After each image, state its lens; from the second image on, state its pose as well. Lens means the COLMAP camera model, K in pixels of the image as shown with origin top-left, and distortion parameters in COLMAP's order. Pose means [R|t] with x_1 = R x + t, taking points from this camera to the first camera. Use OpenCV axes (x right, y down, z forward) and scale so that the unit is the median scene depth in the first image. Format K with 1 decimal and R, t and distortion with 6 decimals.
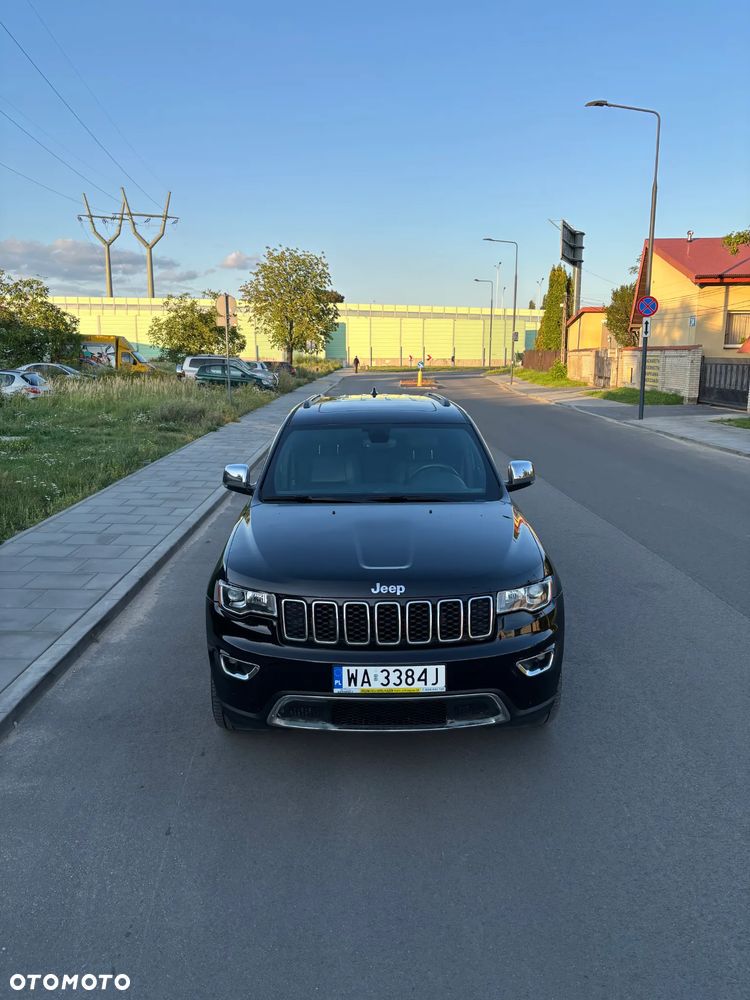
lens RADIAL K [[763.9, 0, 371.3], [0, 763.9, 489.9], [0, 0, 1]] dist [0.033682, -0.041082]
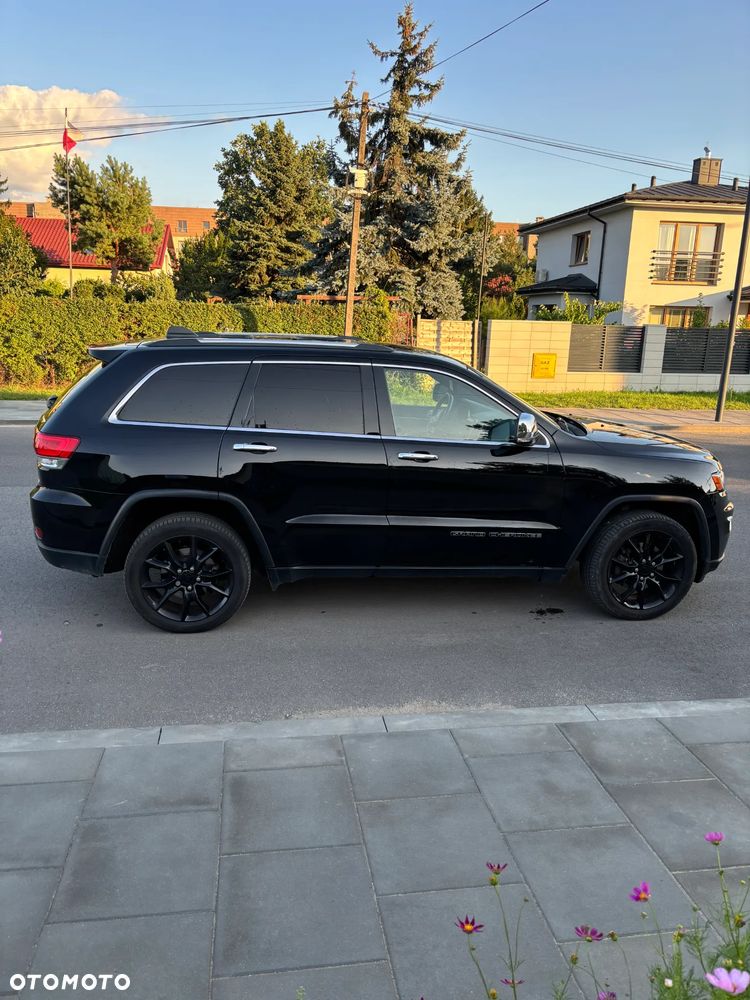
lens RADIAL K [[762.0, 0, 371.2], [0, 762.0, 502.6], [0, 0, 1]] dist [0.036344, -0.032642]
pose [[-0.134841, -0.242406, 0.960759, -1.022588], [0.151476, 0.953174, 0.261752, -0.188265], [-0.979221, 0.180827, -0.091808, 1.276560]]
